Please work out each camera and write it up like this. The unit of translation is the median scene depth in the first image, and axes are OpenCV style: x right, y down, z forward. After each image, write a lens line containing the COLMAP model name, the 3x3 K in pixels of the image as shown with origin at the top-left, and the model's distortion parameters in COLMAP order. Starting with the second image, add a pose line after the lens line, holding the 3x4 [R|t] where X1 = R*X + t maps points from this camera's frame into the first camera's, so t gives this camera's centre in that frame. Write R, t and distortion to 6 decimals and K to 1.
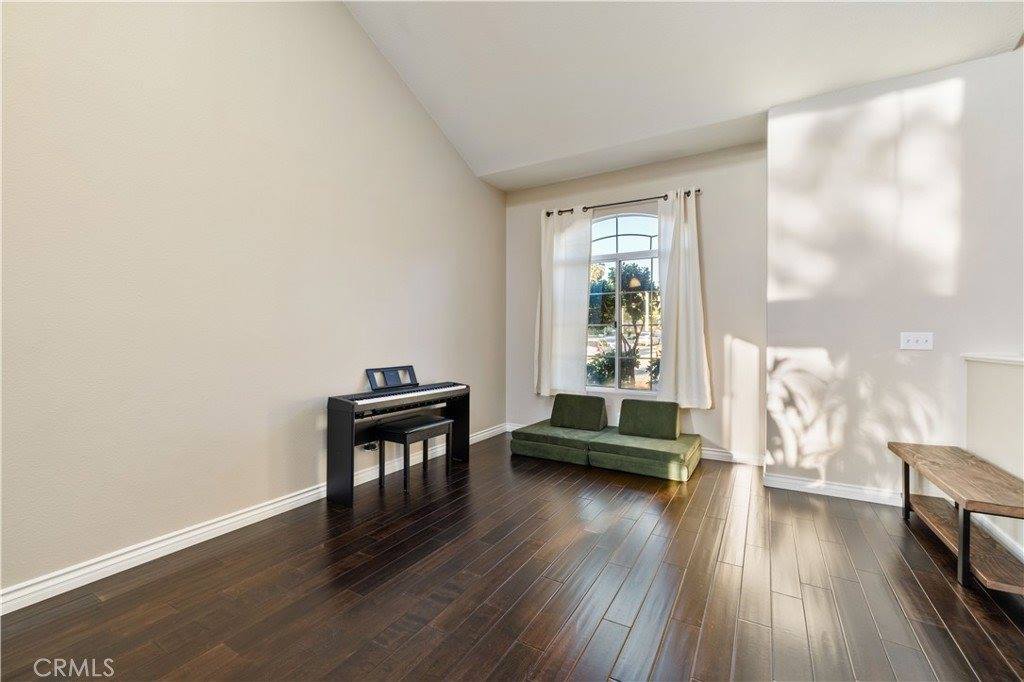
lens RADIAL K [[434.1, 0, 518.1], [0, 434.1, 342.6], [0, 0, 1]] dist [-0.002781, 0.001228]
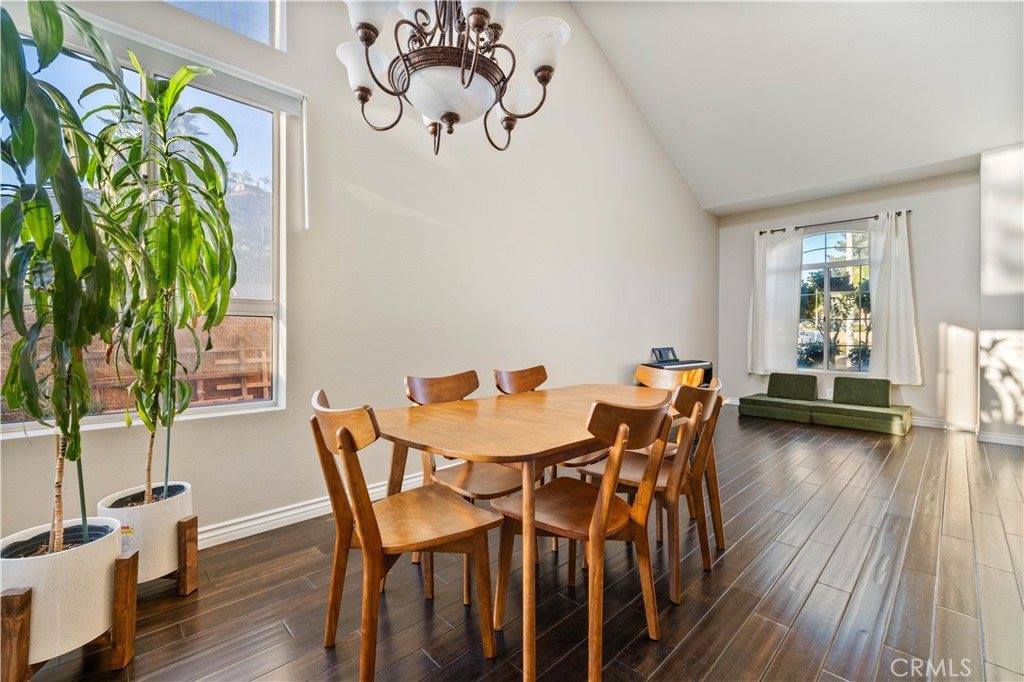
lens RADIAL K [[434.1, 0, 506.8], [0, 434.1, 337.7], [0, 0, 1]] dist [-0.002781, 0.001228]
pose [[0.963856, 0.003244, -0.266406, -0.353177], [-0.005393, 0.999959, -0.007336, 0.029974], [0.266371, 0.008508, 0.963833, -0.490536]]
